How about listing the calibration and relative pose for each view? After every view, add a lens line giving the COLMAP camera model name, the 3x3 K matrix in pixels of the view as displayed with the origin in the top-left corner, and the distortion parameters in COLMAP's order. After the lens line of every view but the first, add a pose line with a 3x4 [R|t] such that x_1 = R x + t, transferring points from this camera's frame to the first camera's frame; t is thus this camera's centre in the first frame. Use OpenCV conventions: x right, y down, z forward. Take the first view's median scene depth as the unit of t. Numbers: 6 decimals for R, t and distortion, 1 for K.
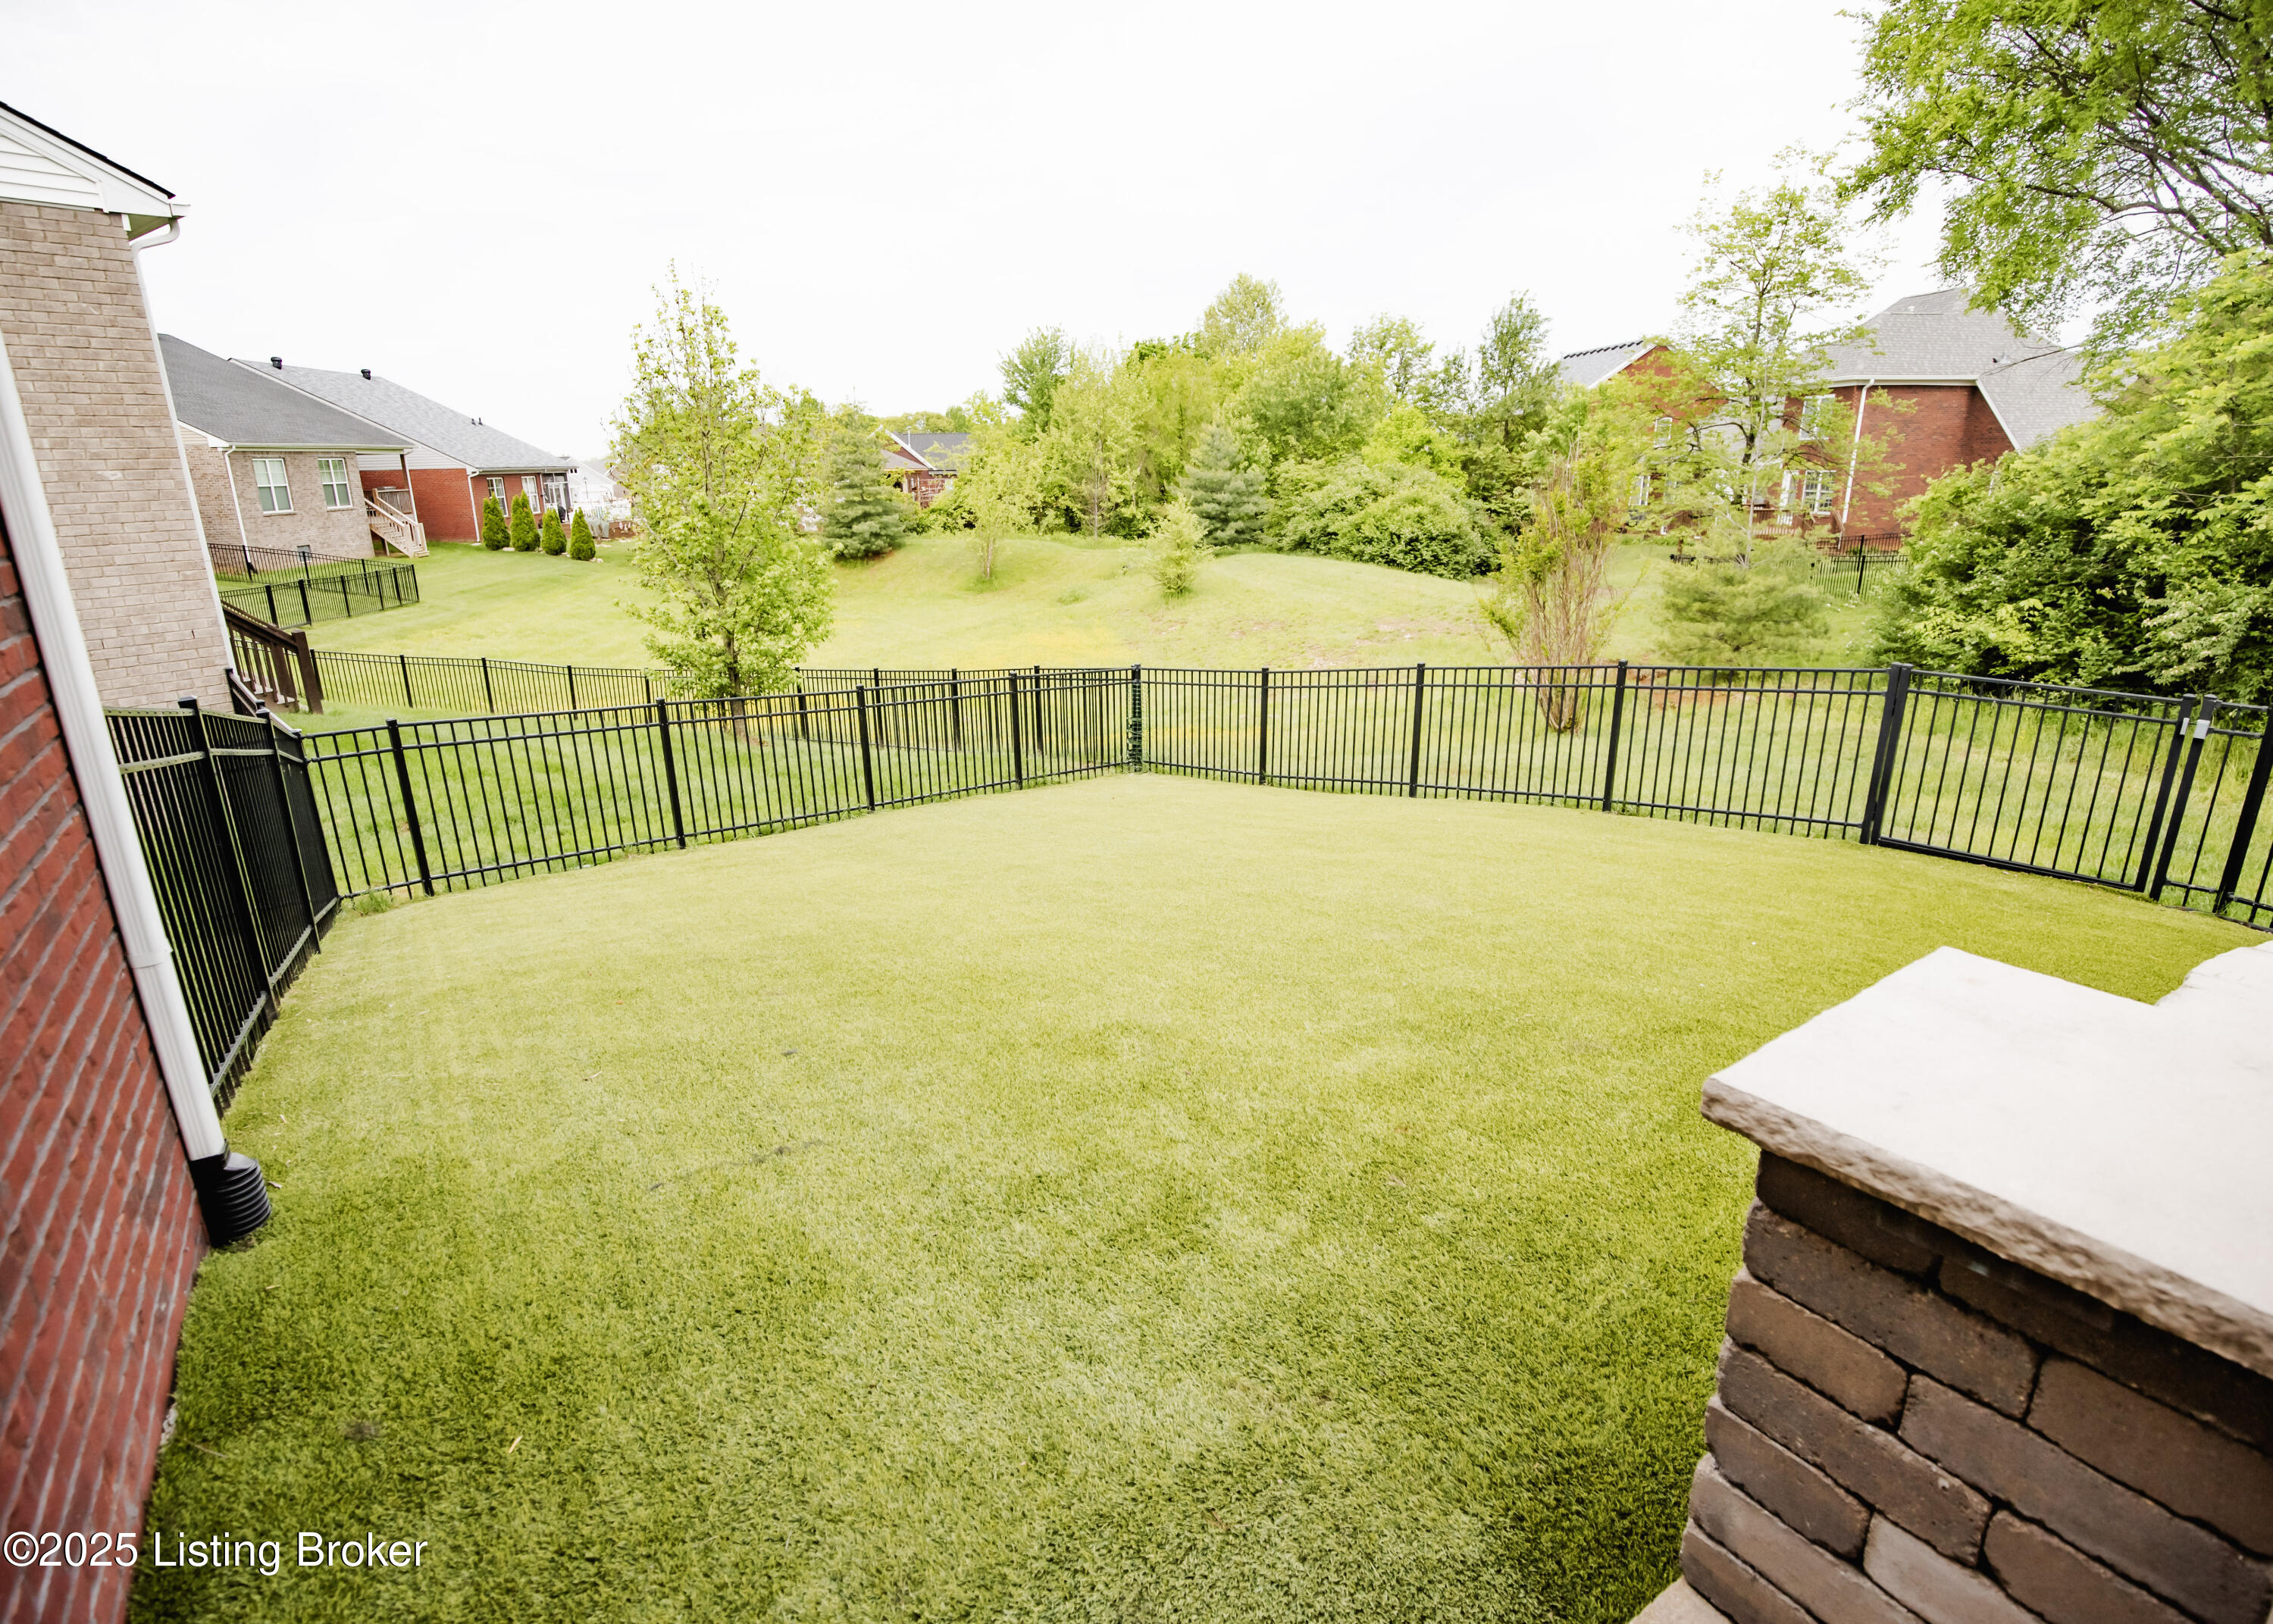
lens RADIAL K [[1088.9, 0, 1159.6], [0, 1088.9, 807.5], [0, 0, 1]] dist [-0.034619, 0.000830]
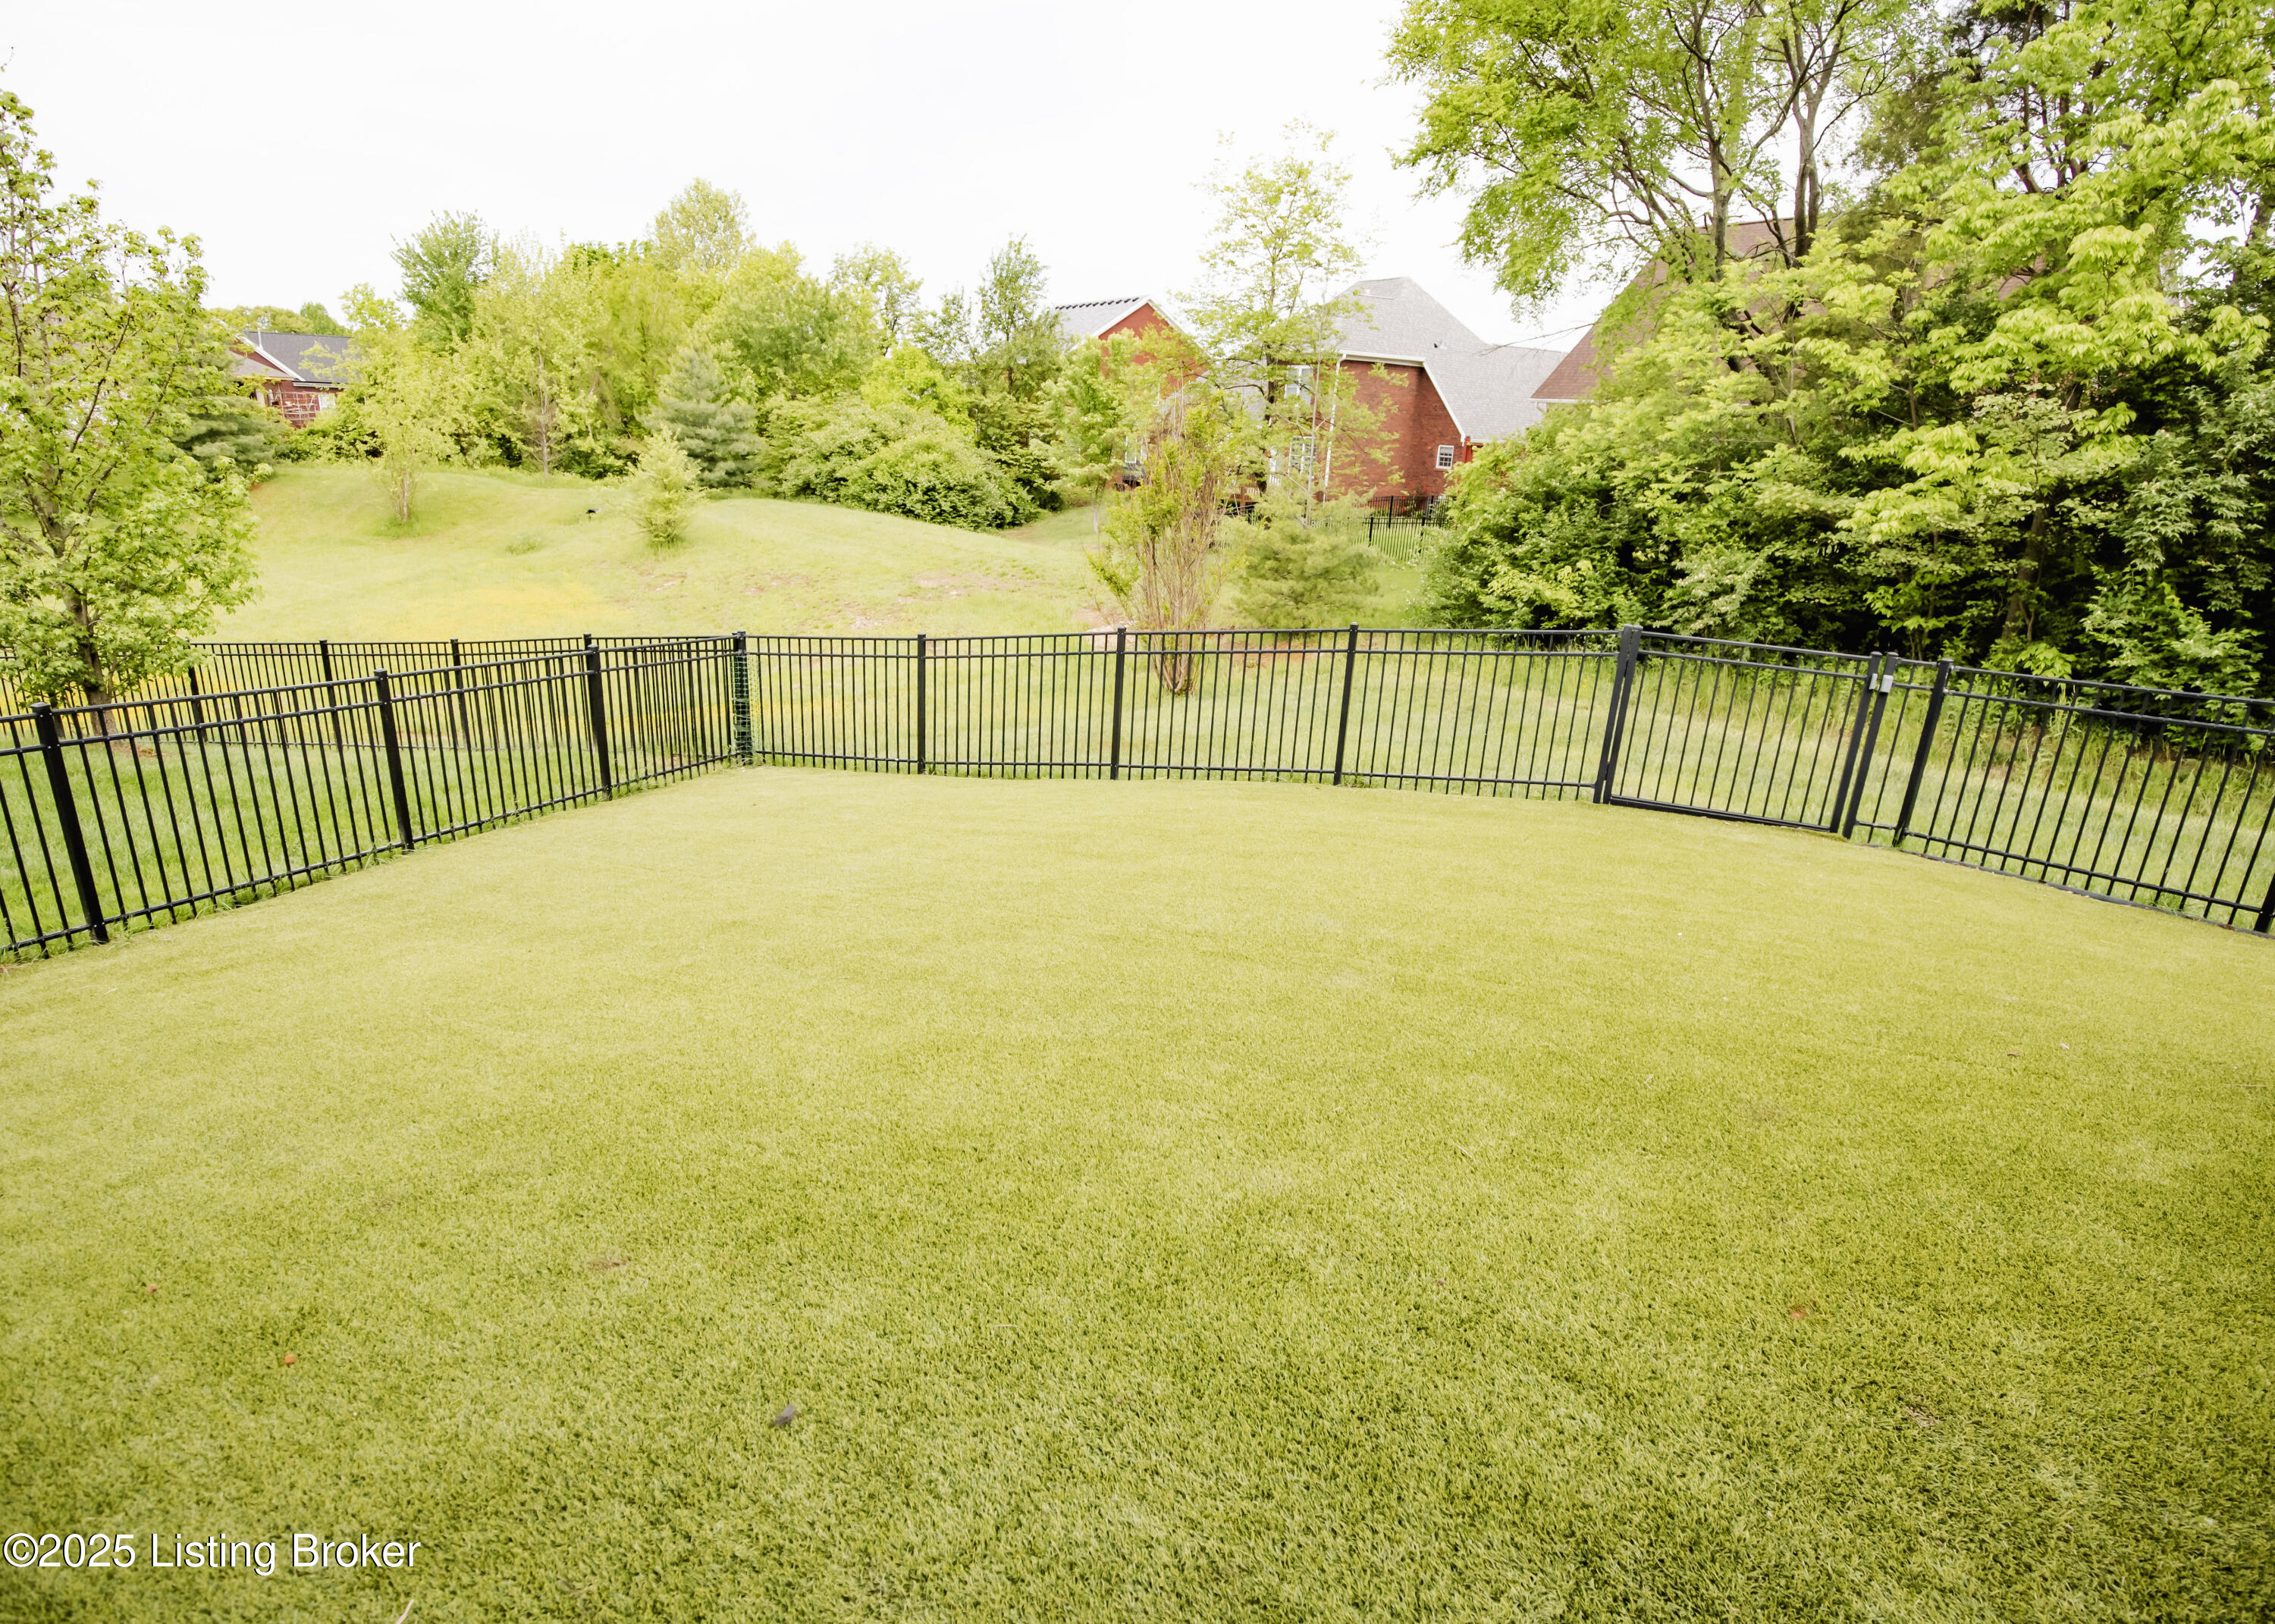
lens RADIAL K [[1141.1, 0, 1144.4], [0, 1141.1, 803.7], [0, 0, 1]] dist [-0.034230, 0.003235]
pose [[0.908574, -0.072995, 0.411297, -0.078596], [0.061415, 0.997257, 0.041319, -0.016348], [-0.413184, -0.012282, 0.910565, 0.088378]]
